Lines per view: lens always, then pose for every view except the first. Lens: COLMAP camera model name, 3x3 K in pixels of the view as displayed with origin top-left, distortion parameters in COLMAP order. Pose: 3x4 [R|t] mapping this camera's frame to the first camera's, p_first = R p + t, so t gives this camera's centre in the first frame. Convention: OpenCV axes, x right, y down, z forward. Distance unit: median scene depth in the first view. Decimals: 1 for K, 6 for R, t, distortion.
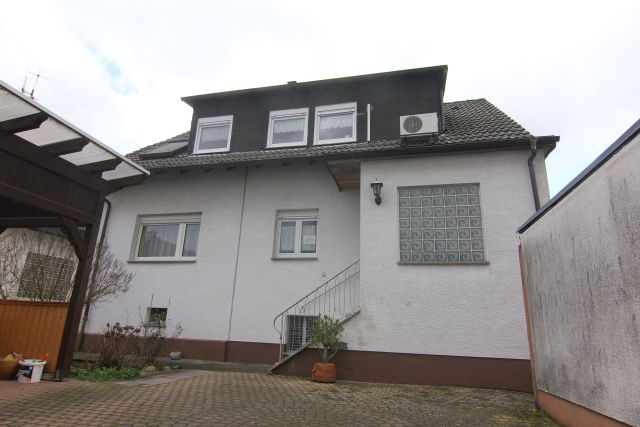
lens RADIAL K [[365.0, 0, 320.0], [0, 365.0, 213.5], [0, 0, 1]] dist [-0.015614, -0.001128]
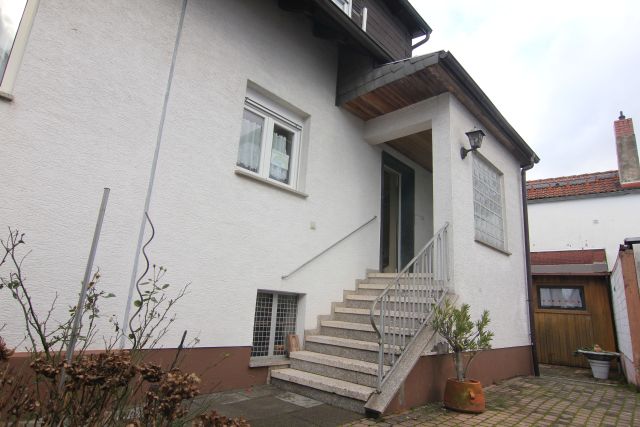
lens RADIAL K [[365.0, 0, 320.0], [0, 365.0, 213.5], [0, 0, 1]] dist [-0.015614, -0.001128]
pose [[0.500170, 0.207827, 0.840618, -0.460211], [-0.302699, 0.951490, -0.055131, 0.166149], [-0.811297, -0.226879, 0.538816, 0.628240]]
